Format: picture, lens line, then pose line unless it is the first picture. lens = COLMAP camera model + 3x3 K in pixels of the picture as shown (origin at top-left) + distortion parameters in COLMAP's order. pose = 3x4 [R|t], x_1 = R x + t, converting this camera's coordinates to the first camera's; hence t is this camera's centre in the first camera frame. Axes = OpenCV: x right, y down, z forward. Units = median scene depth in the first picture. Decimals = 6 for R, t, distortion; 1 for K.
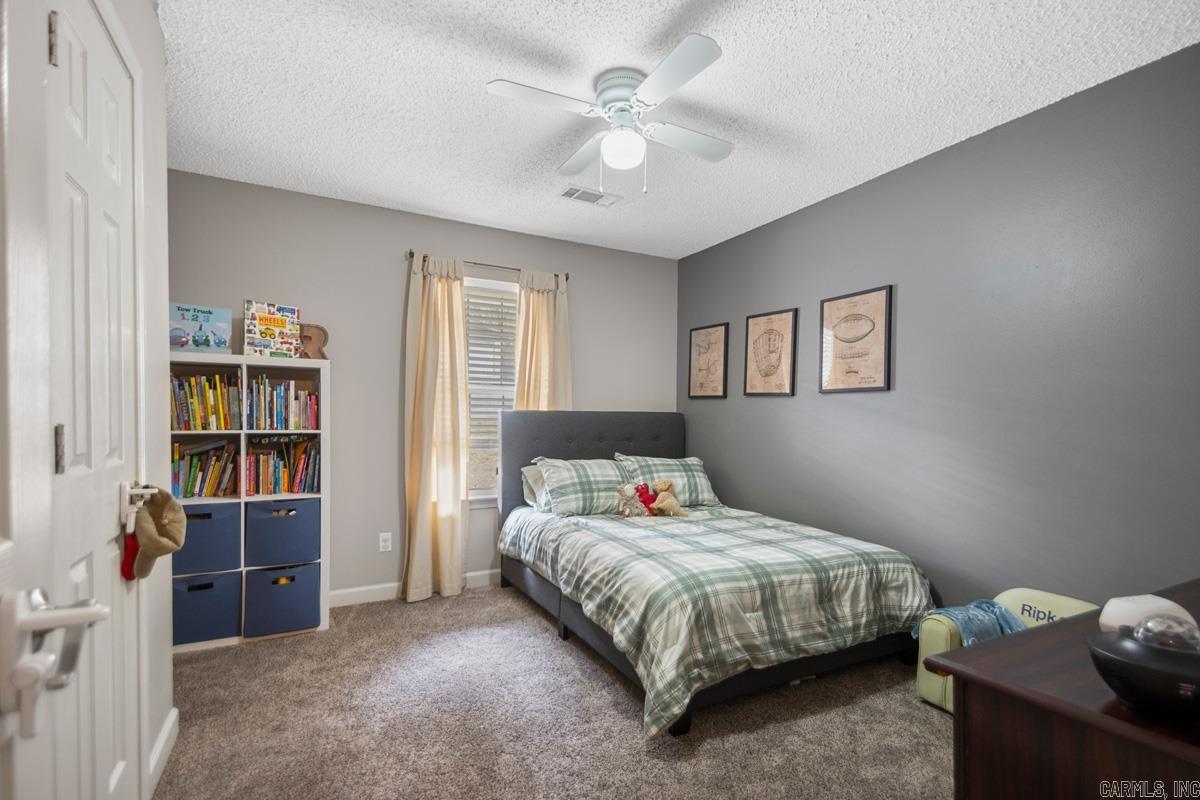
lens RADIAL K [[544.3, 0, 597.1], [0, 544.3, 429.8], [0, 0, 1]] dist [0.010996, -0.000364]
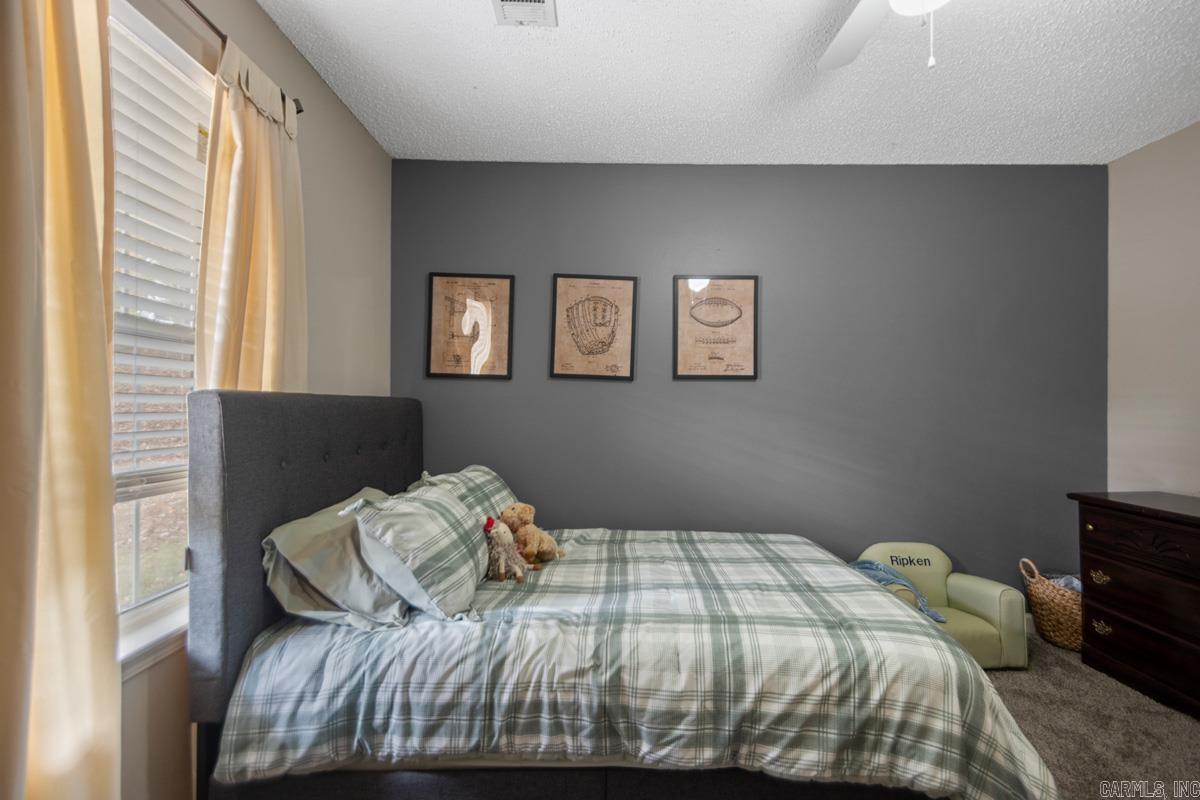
lens RADIAL K [[551.2, 0, 609.4], [0, 551.2, 406.0], [0, 0, 1]] dist [0.038924, -0.017390]
pose [[0.464164, -0.006603, 0.885724, -0.417884], [0.018121, 0.999834, -0.002043, -0.021076], [-0.885564, 0.016998, 0.464207, 0.636323]]
